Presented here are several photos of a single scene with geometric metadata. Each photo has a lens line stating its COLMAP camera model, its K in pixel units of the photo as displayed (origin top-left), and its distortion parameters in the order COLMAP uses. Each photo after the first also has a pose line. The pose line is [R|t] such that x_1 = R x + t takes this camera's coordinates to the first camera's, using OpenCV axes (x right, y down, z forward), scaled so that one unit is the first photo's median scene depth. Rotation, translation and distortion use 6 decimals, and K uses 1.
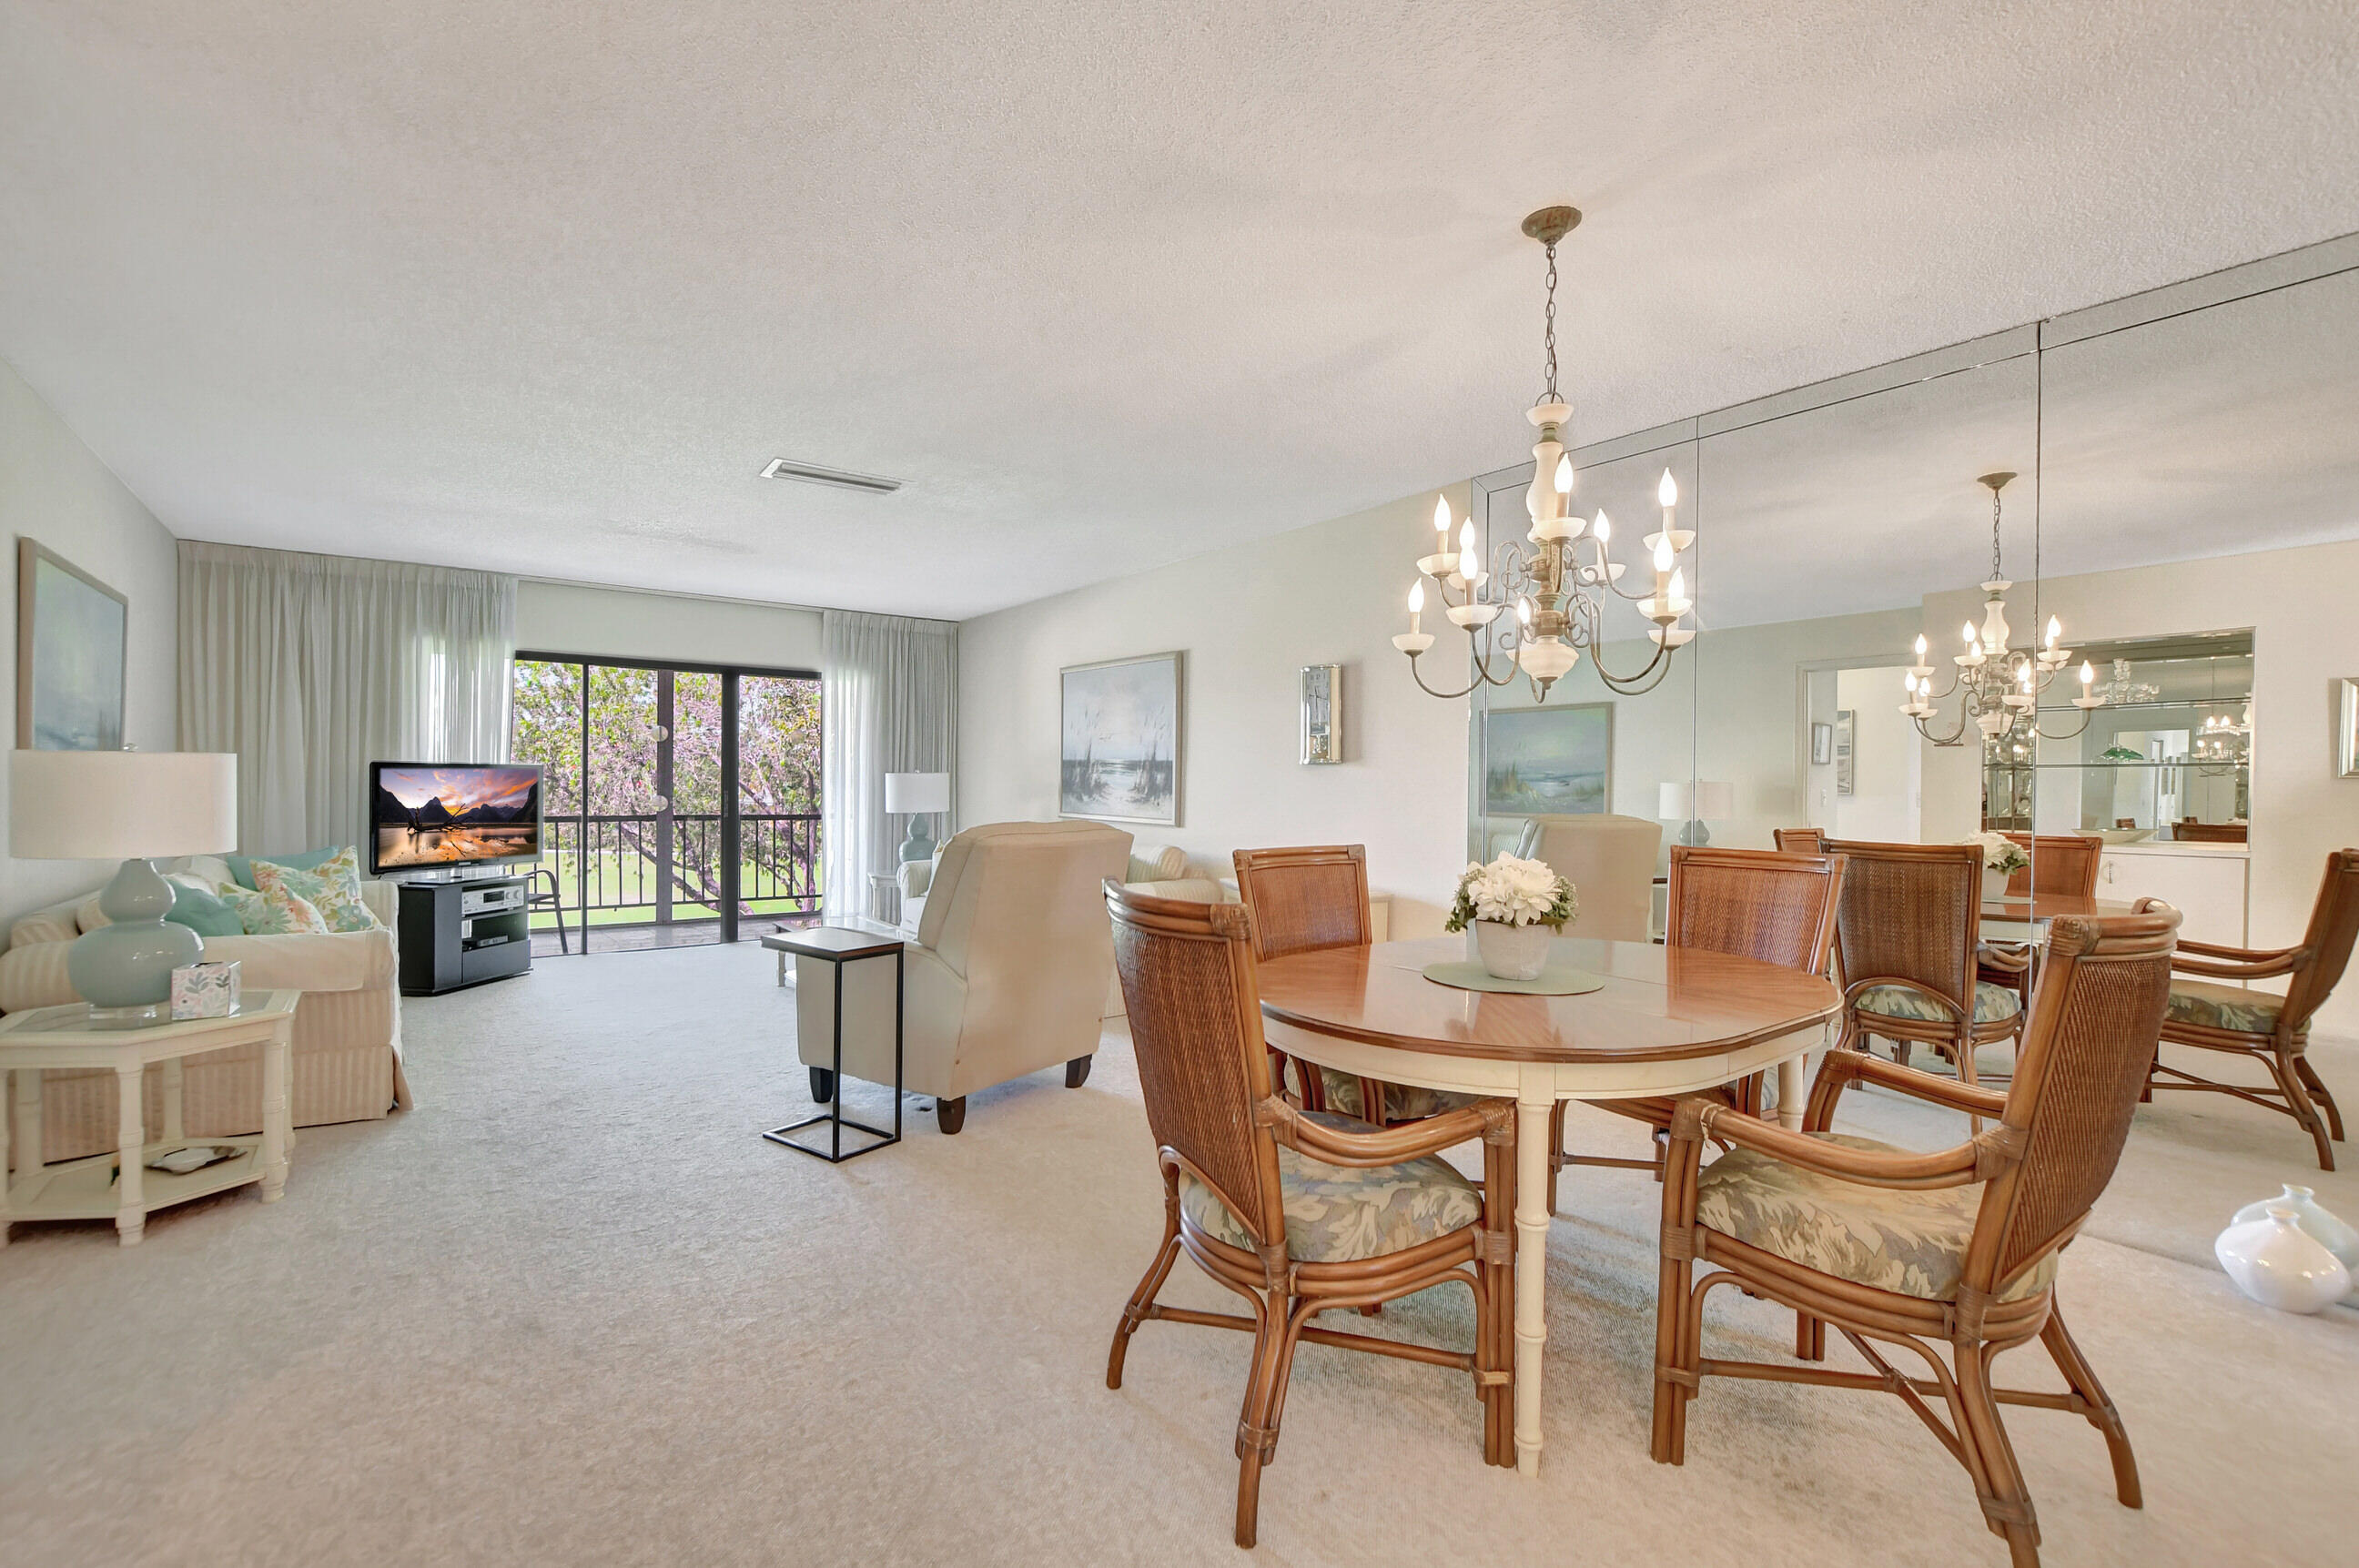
lens RADIAL K [[1072.6, 0, 1169.3], [0, 1072.6, 787.1], [0, 0, 1]] dist [0.001055, -0.001516]
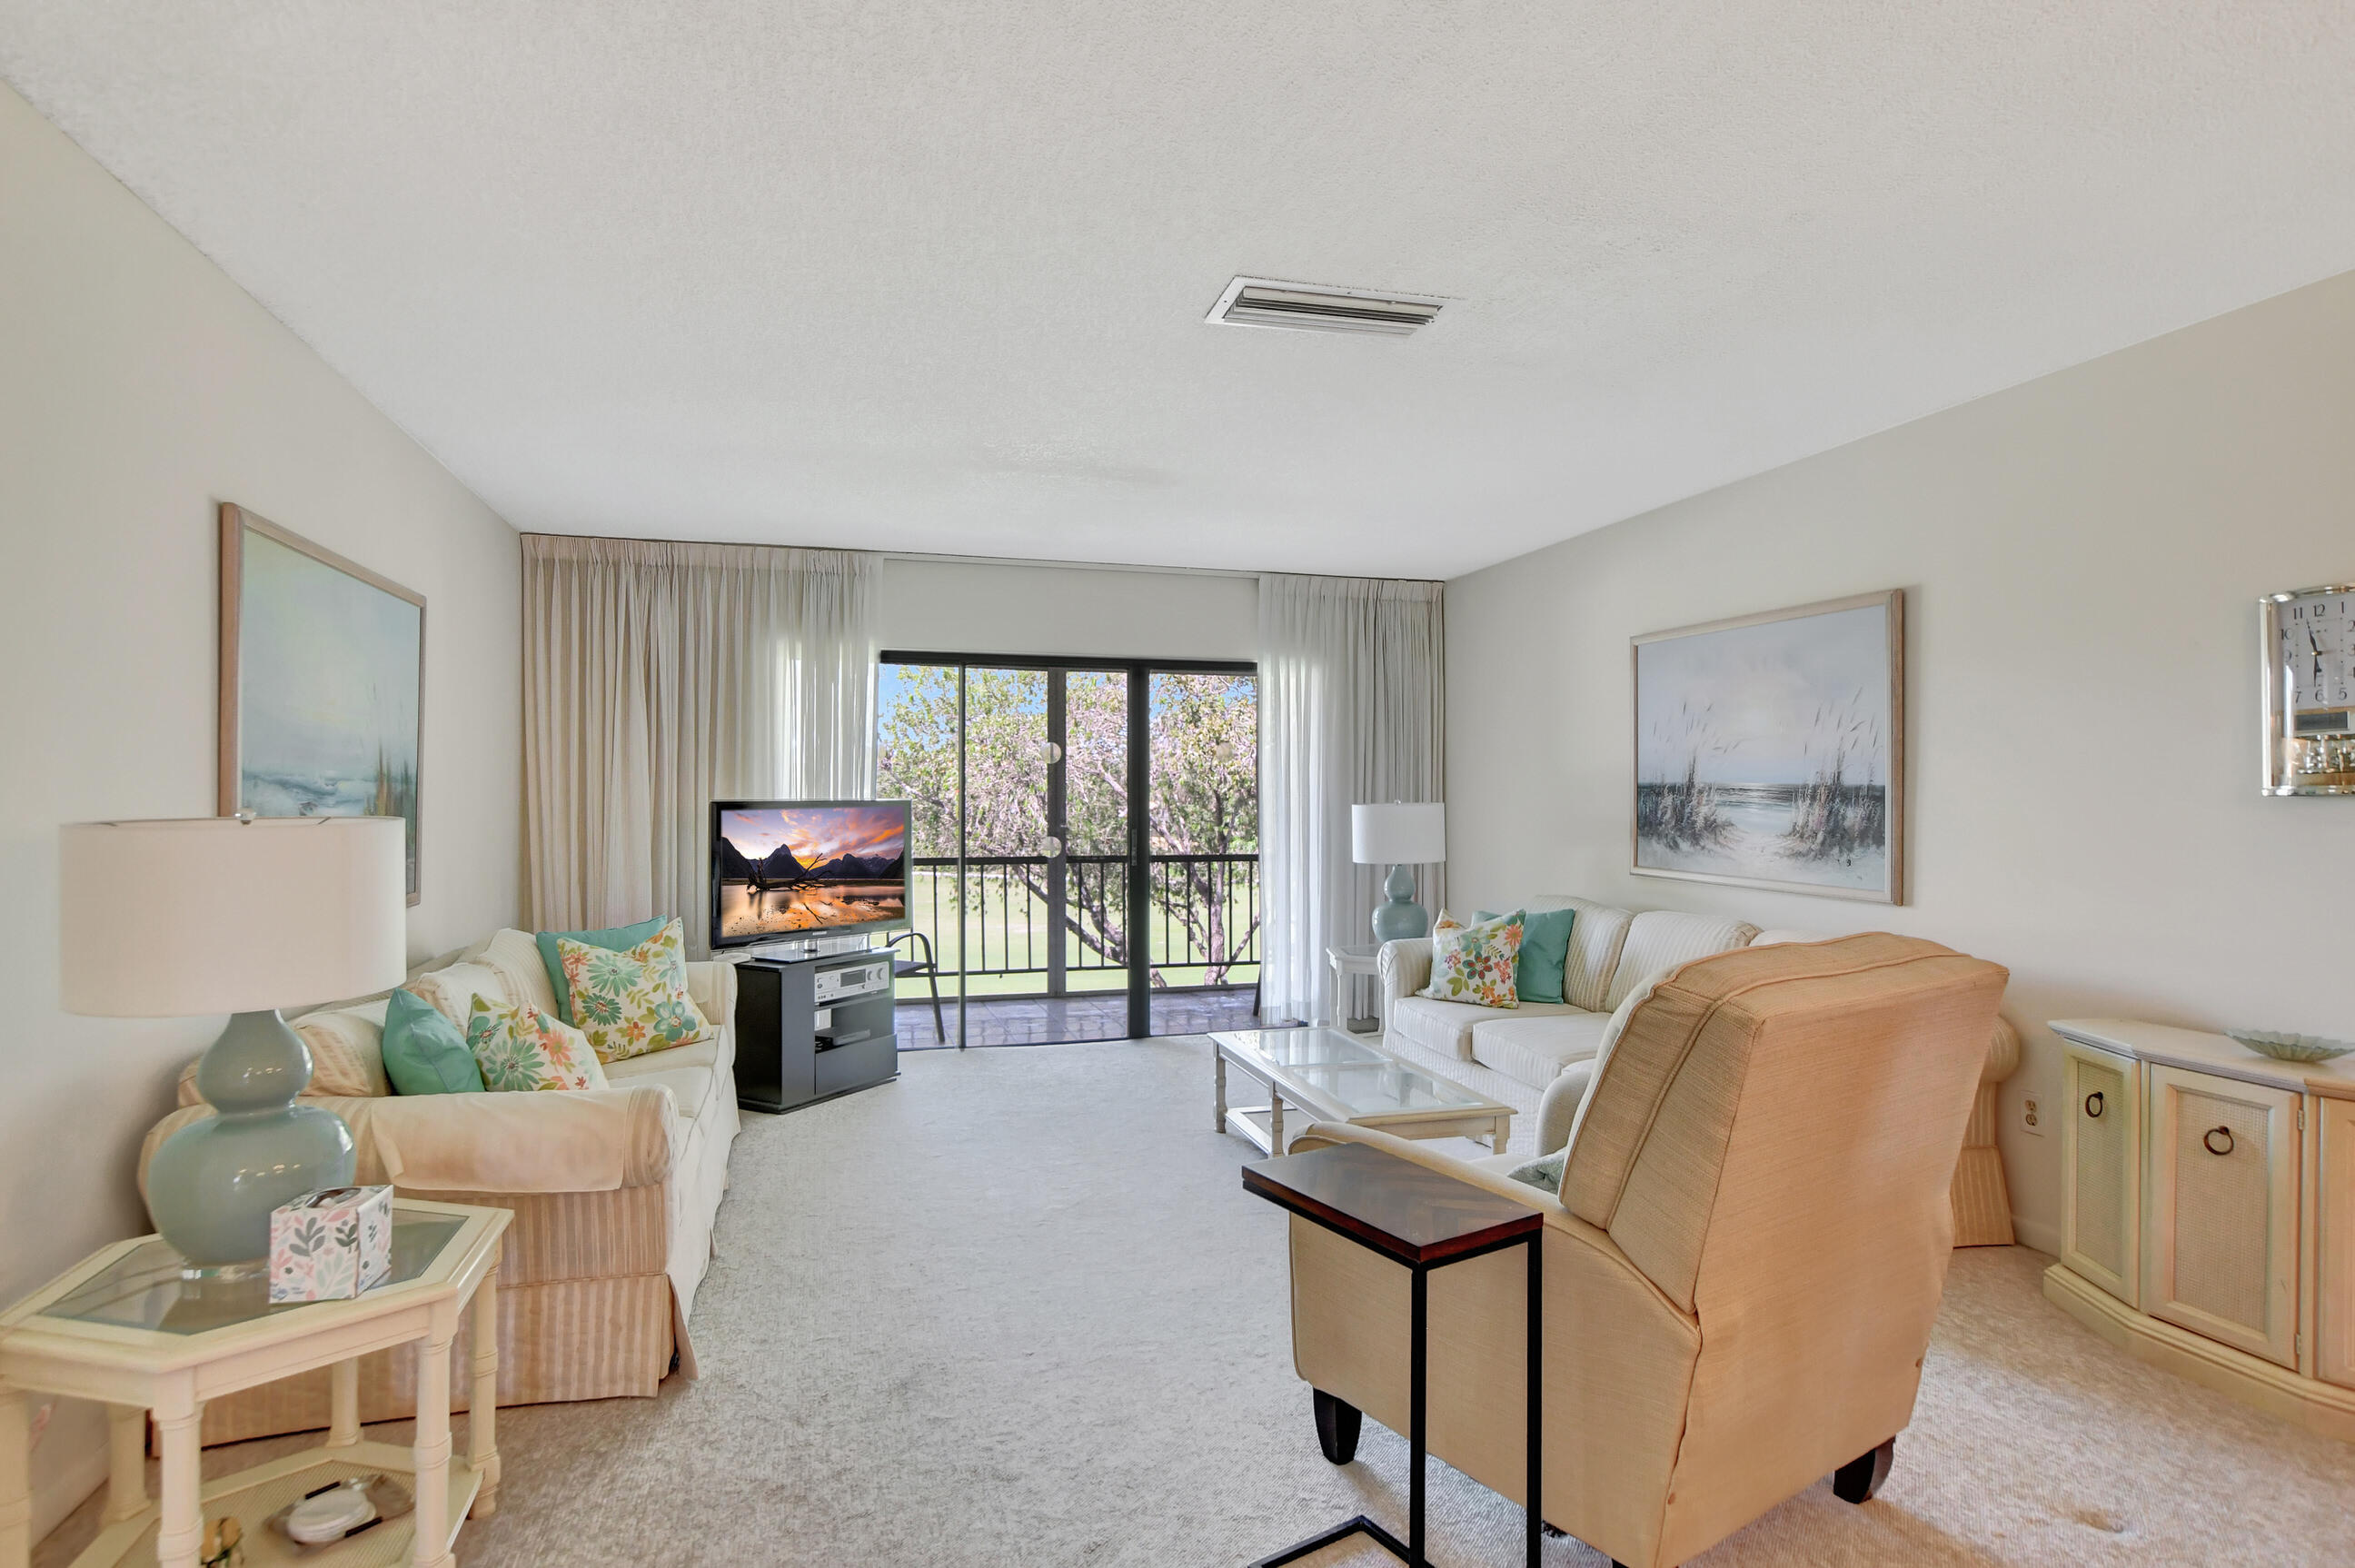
lens RADIAL K [[1253.2, 0, 1133.1], [0, 1253.2, 787.8], [0, 0, 1]] dist [-0.001760, 0.000697]
pose [[0.929911, -0.010643, -0.367632, -0.122836], [0.006627, 0.999904, -0.012185, -0.018593], [0.367726, 0.008895, 0.929892, 0.254143]]
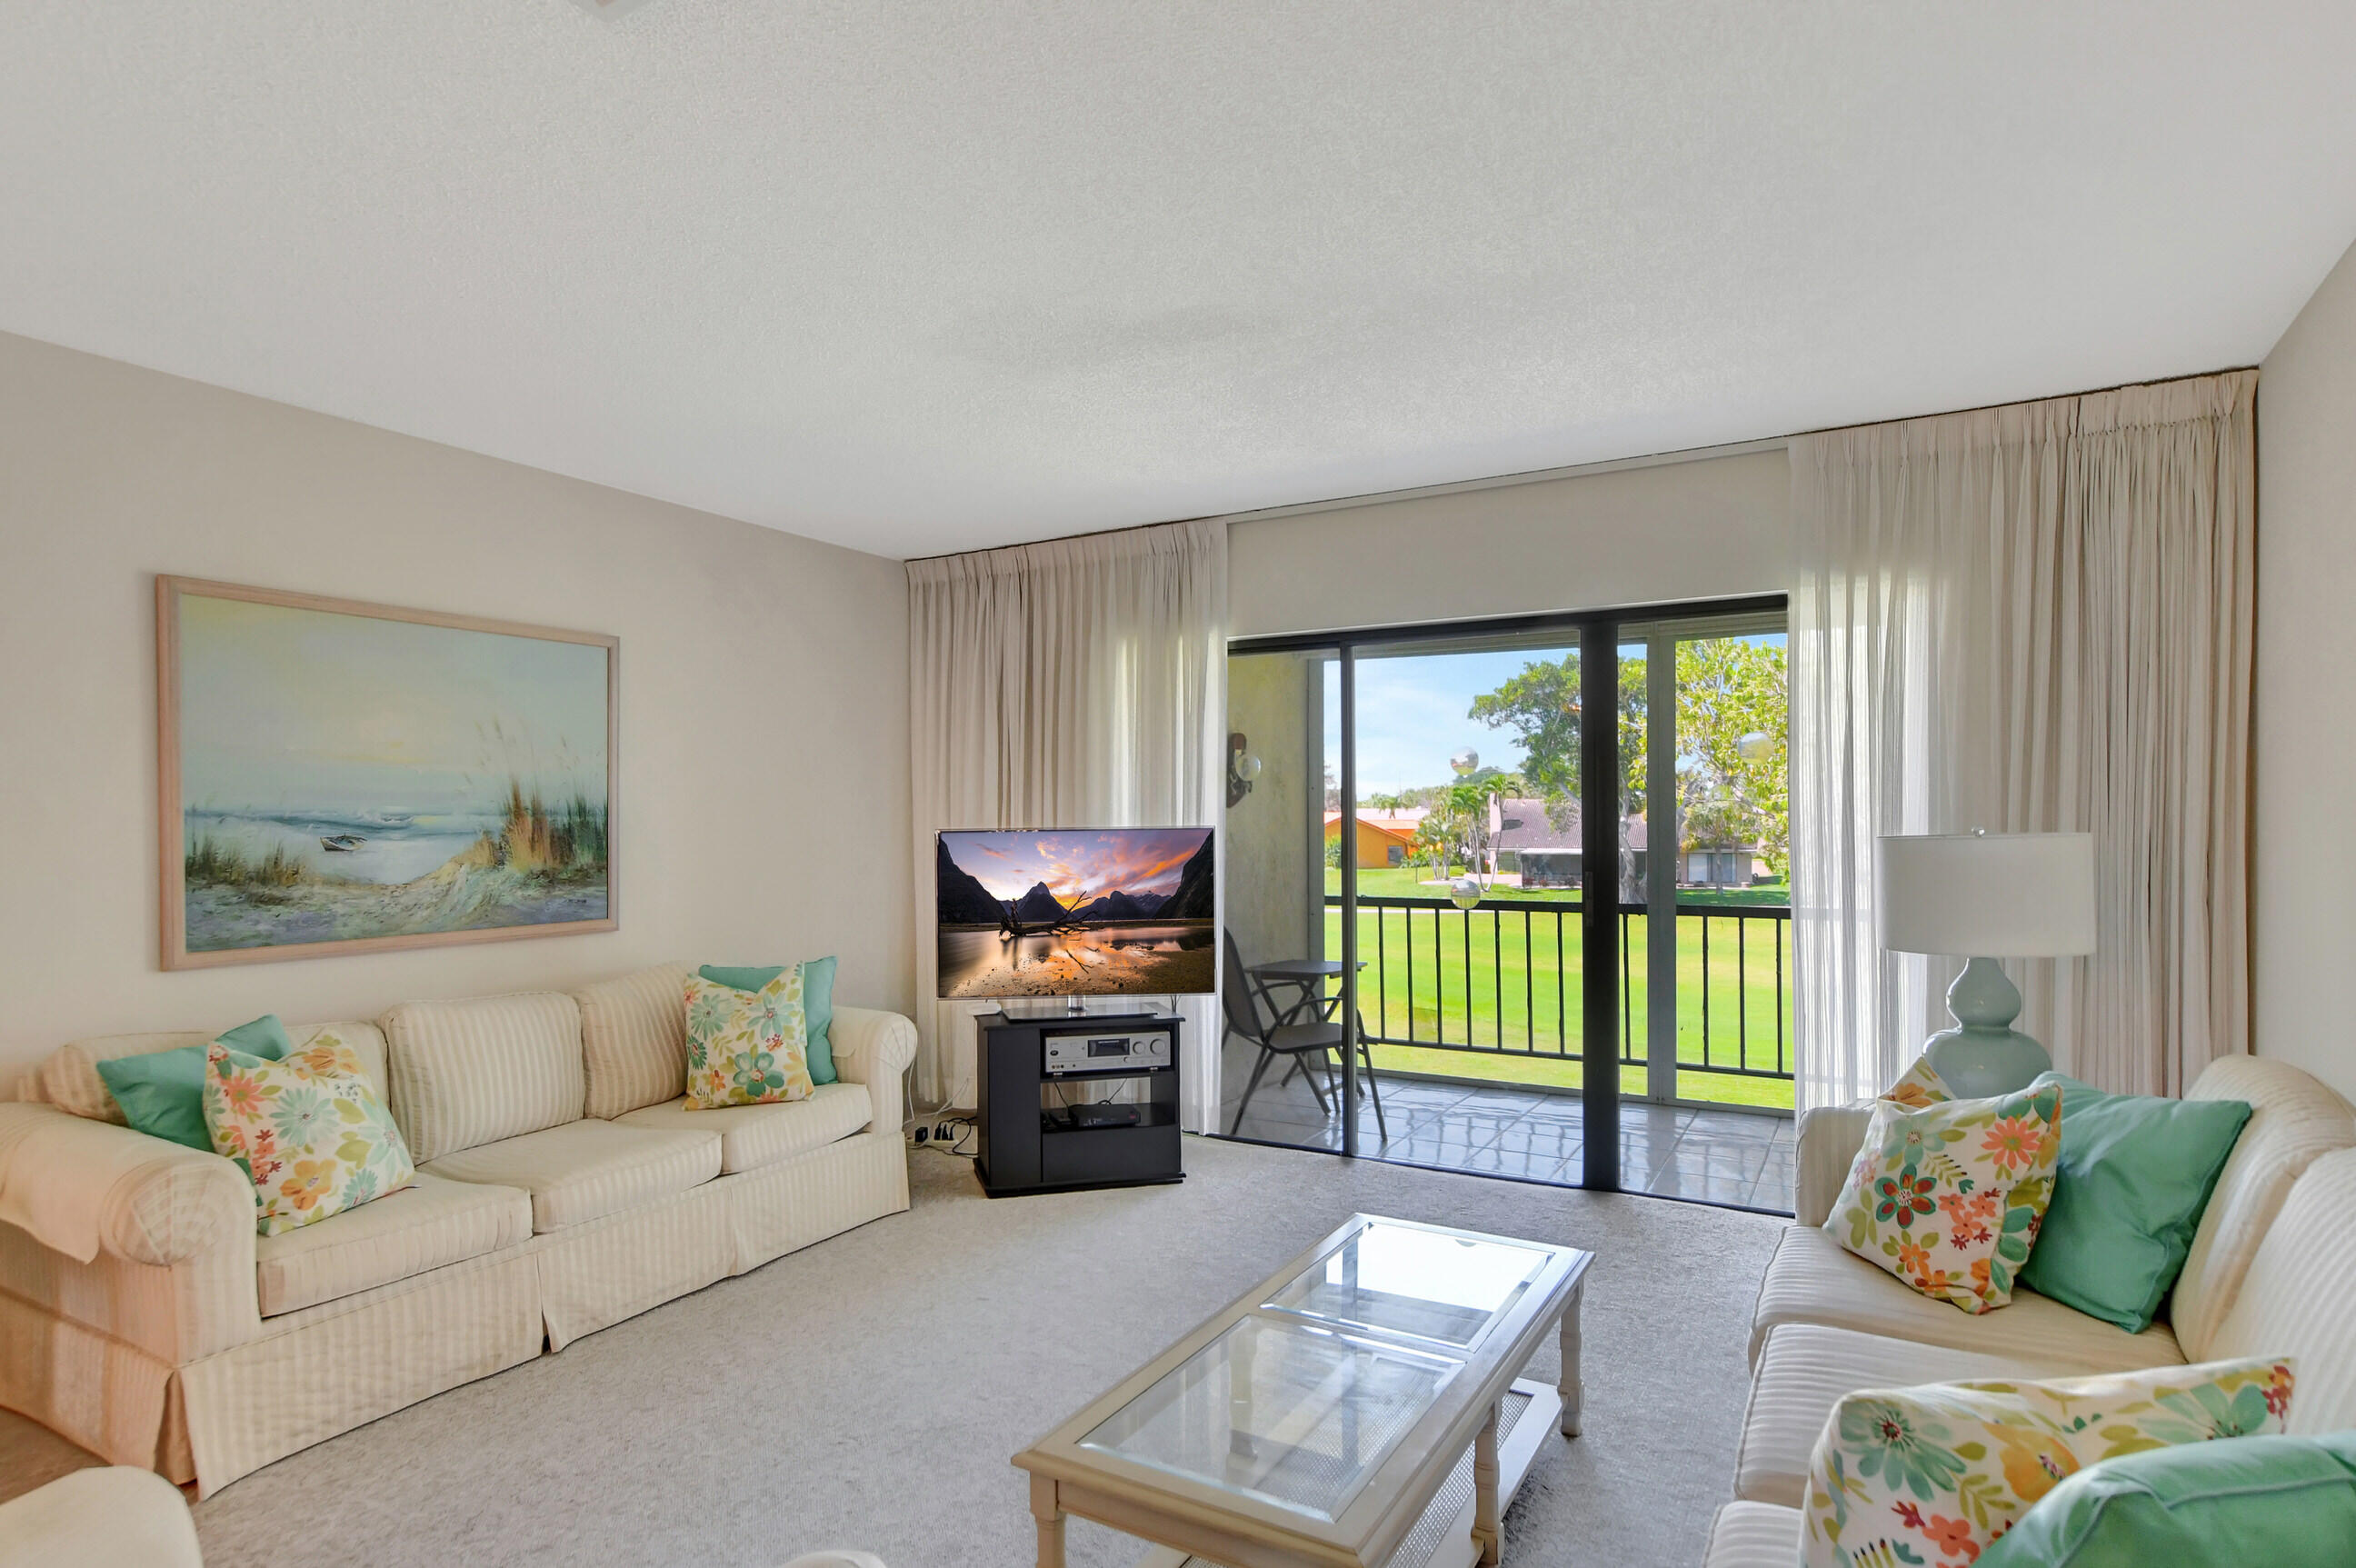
lens RADIAL K [[1253.8, 0, 1169.4], [0, 1253.8, 829.4], [0, 0, 1]] dist [-0.001760, 0.000697]
pose [[0.378608, -0.004873, -0.925544, 0.043957], [0.008021, 0.999966, -0.001983, -0.019834], [0.925522, -0.006672, 0.378634, 0.753814]]
